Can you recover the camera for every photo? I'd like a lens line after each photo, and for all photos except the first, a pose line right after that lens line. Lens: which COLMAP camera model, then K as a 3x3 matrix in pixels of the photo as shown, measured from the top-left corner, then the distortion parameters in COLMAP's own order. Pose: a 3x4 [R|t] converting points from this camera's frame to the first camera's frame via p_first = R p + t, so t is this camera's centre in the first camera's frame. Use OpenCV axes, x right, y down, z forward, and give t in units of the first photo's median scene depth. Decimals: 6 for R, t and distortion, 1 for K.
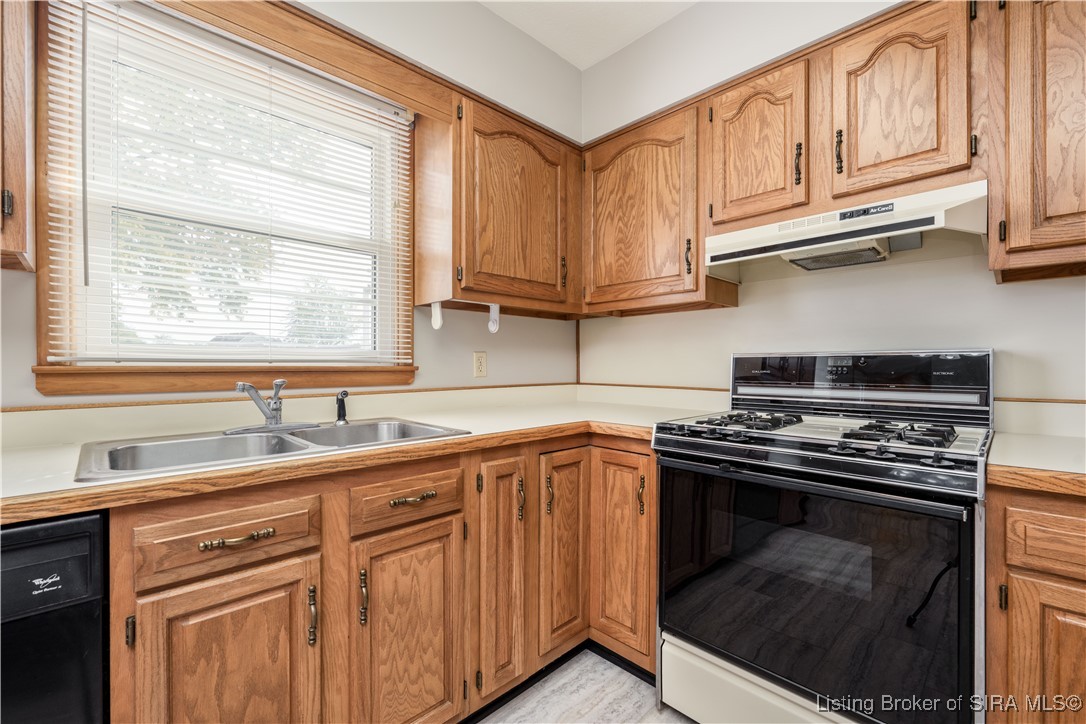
lens RADIAL K [[462.4, 0, 545.2], [0, 462.4, 367.0], [0, 0, 1]] dist [-0.006736, 0.000303]
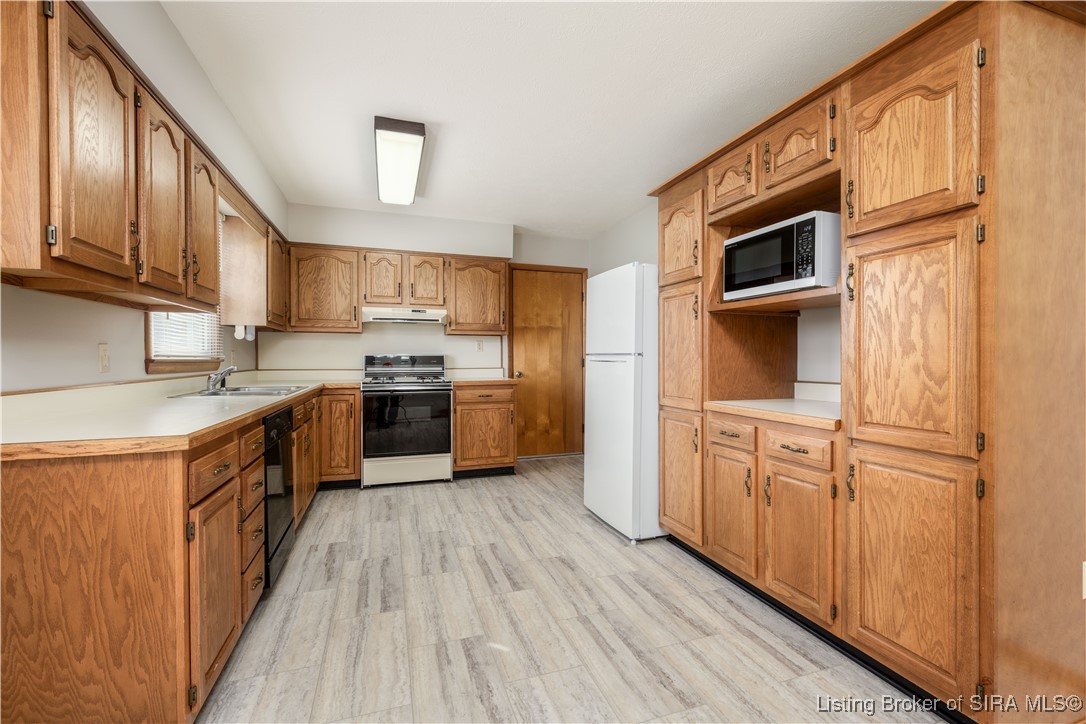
lens RADIAL K [[462.4, 0, 542.1], [0, 462.4, 363.3], [0, 0, 1]] dist [-0.006736, 0.000303]
pose [[0.443736, -0.007556, 0.896125, -1.681741], [0.002760, 0.999971, 0.007065, 0.005312], [-0.896153, -0.000662, 0.443744, -1.113511]]
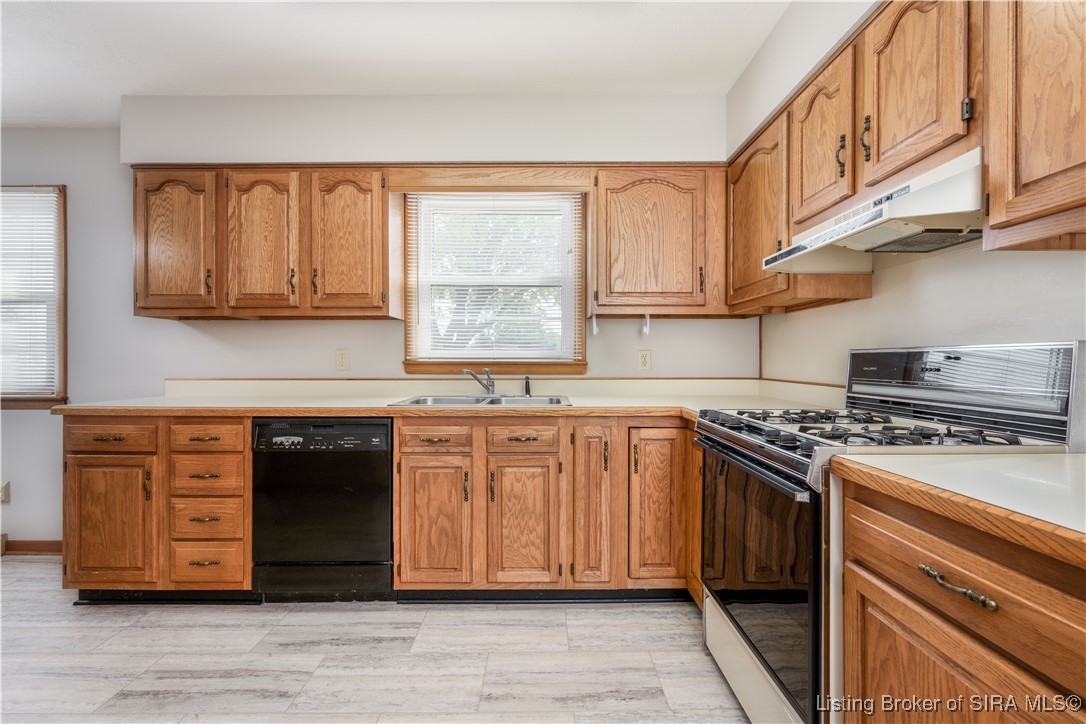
lens RADIAL K [[462.4, 0, 540.1], [0, 462.4, 362.8], [0, 0, 1]] dist [-0.006736, 0.000303]
pose [[0.719335, 0.005135, -0.694644, 0.774589], [-0.003564, 0.999987, 0.003702, -0.003026], [0.694654, -0.000188, 0.719344, -0.152356]]
